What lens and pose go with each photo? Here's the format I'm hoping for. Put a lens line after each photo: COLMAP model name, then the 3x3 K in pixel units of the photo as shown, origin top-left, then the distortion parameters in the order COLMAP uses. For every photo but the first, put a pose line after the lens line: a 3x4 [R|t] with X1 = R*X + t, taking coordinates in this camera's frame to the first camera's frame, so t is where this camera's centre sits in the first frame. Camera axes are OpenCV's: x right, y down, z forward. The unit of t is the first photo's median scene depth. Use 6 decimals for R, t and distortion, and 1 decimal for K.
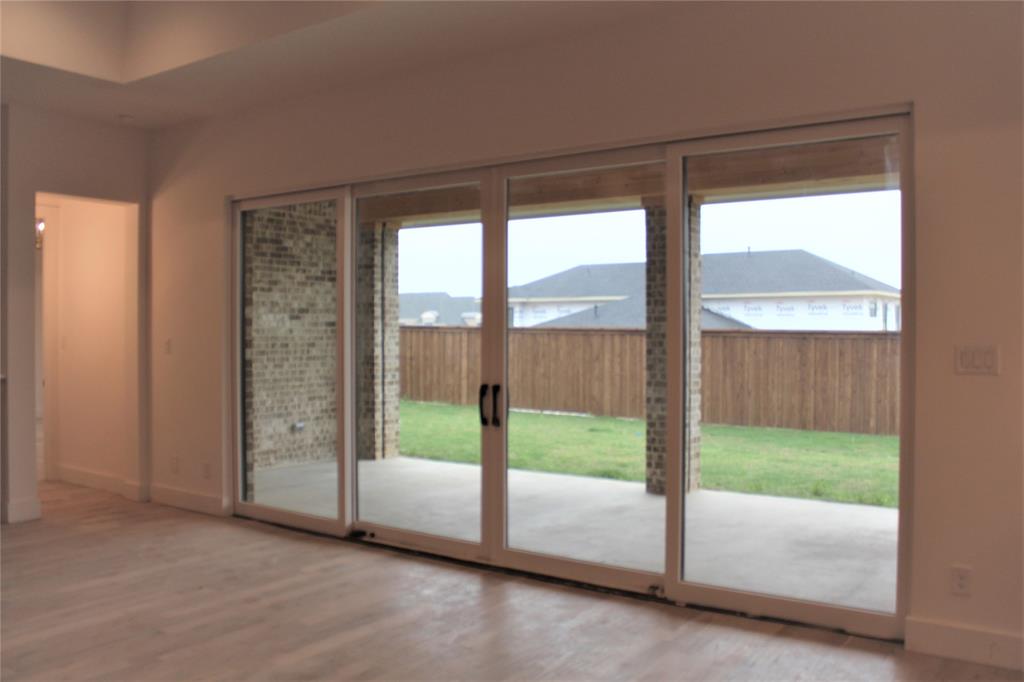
lens RADIAL K [[896.8, 0, 512.0], [0, 896.8, 341.0], [0, 0, 1]] dist [-0.136458, 0.017905]
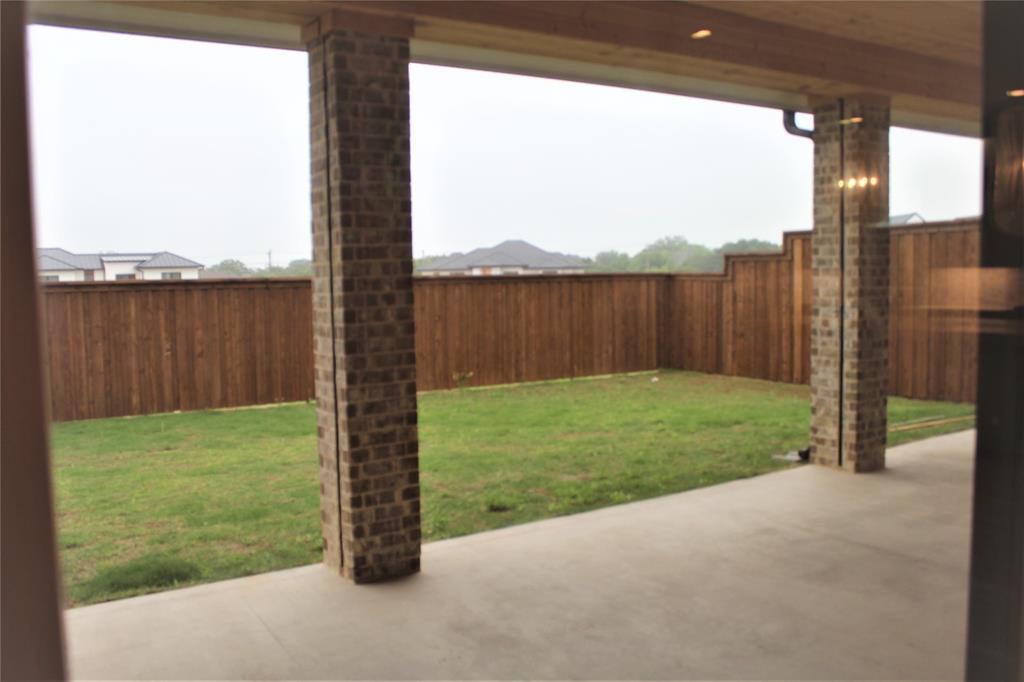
lens RADIAL K [[896.8, 0, 512.0], [0, 896.8, 341.0], [0, 0, 1]] dist [-0.136458, 0.017905]
pose [[0.398373, -0.077587, 0.913936, -0.368499], [0.027663, 0.996979, 0.072579, -0.011607], [-0.916806, -0.003631, 0.399316, 0.937663]]
